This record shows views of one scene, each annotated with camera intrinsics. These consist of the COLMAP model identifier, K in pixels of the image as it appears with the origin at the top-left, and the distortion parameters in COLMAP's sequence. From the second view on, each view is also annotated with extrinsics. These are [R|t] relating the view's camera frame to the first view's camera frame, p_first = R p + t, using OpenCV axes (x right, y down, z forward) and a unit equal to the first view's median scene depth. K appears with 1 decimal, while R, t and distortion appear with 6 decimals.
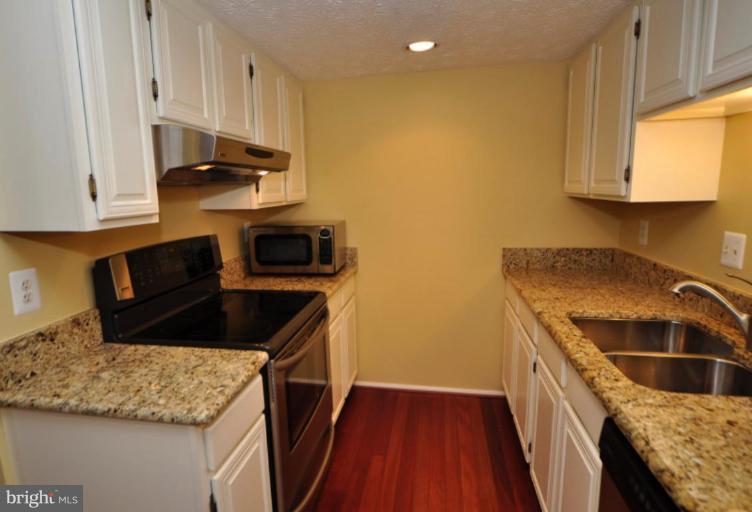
lens RADIAL K [[432.7, 0, 349.7], [0, 432.7, 259.7], [0, 0, 1]] dist [-0.004757, 0.000858]
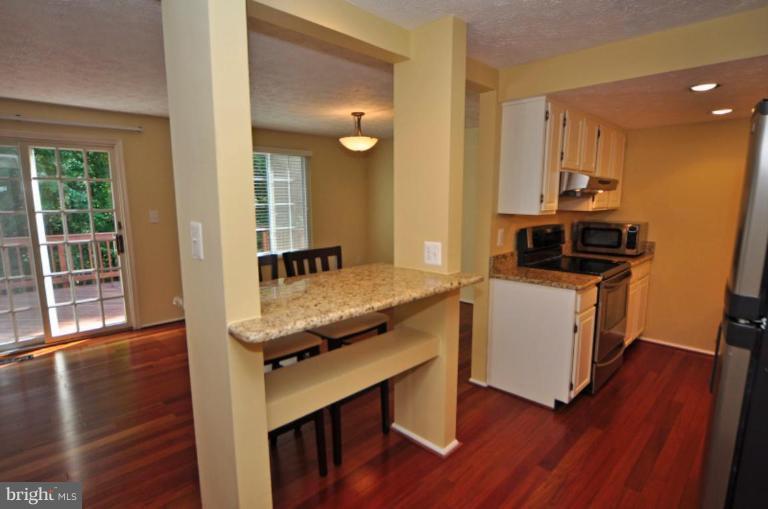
lens RADIAL K [[404.9, 0, 384.8], [0, 404.9, 262.5], [0, 0, 1]] dist [-0.004324, -0.000569]
pose [[0.839765, 0.116013, -0.530411, -0.033860], [-0.114415, 0.992781, 0.036000, 0.177212], [0.530759, 0.030456, 0.846976, -1.161058]]
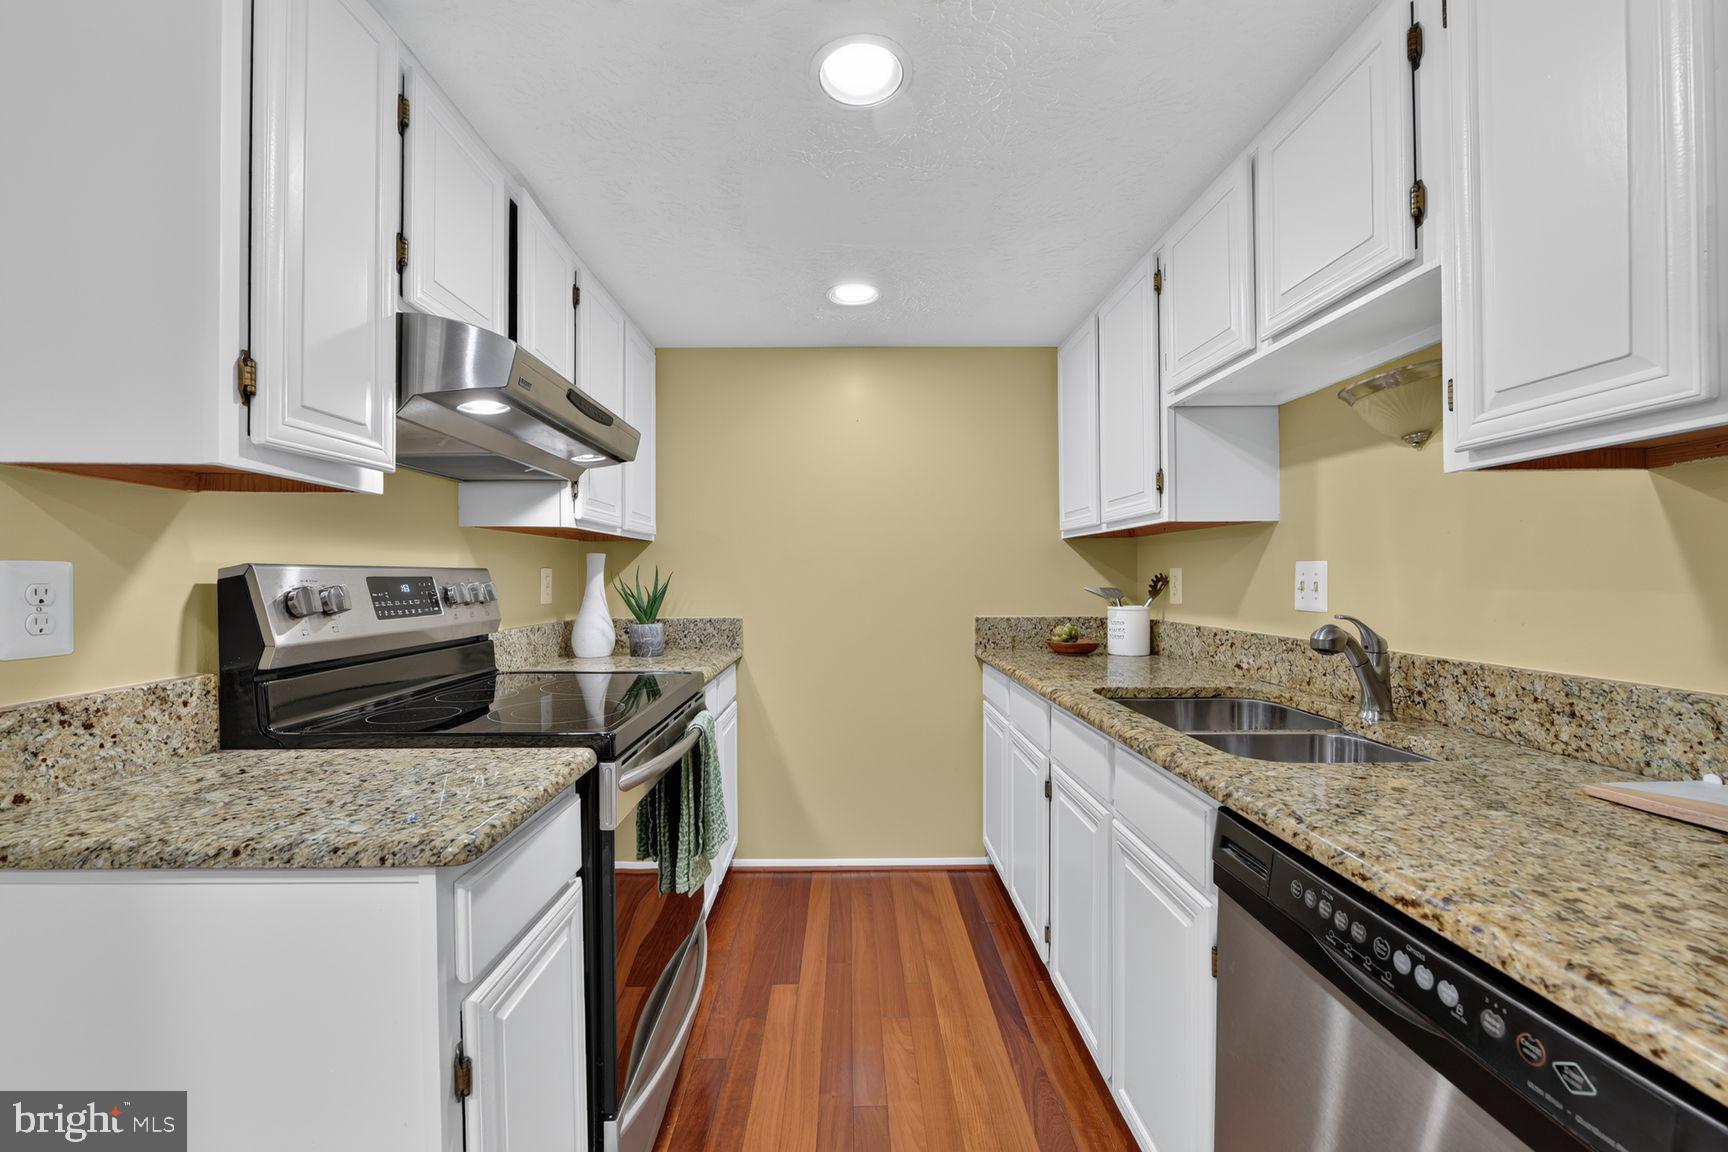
lens RADIAL K [[685.8, 0, 861.1], [0, 685.8, 571.9], [0, 0, 1]] dist [-0.000798, -0.000945]
pose [[0.975658, 0.023366, 0.218049, -0.059314], [0.014588, 0.985190, -0.170847, 0.141904], [-0.218811, 0.169869, 0.960867, 0.104553]]
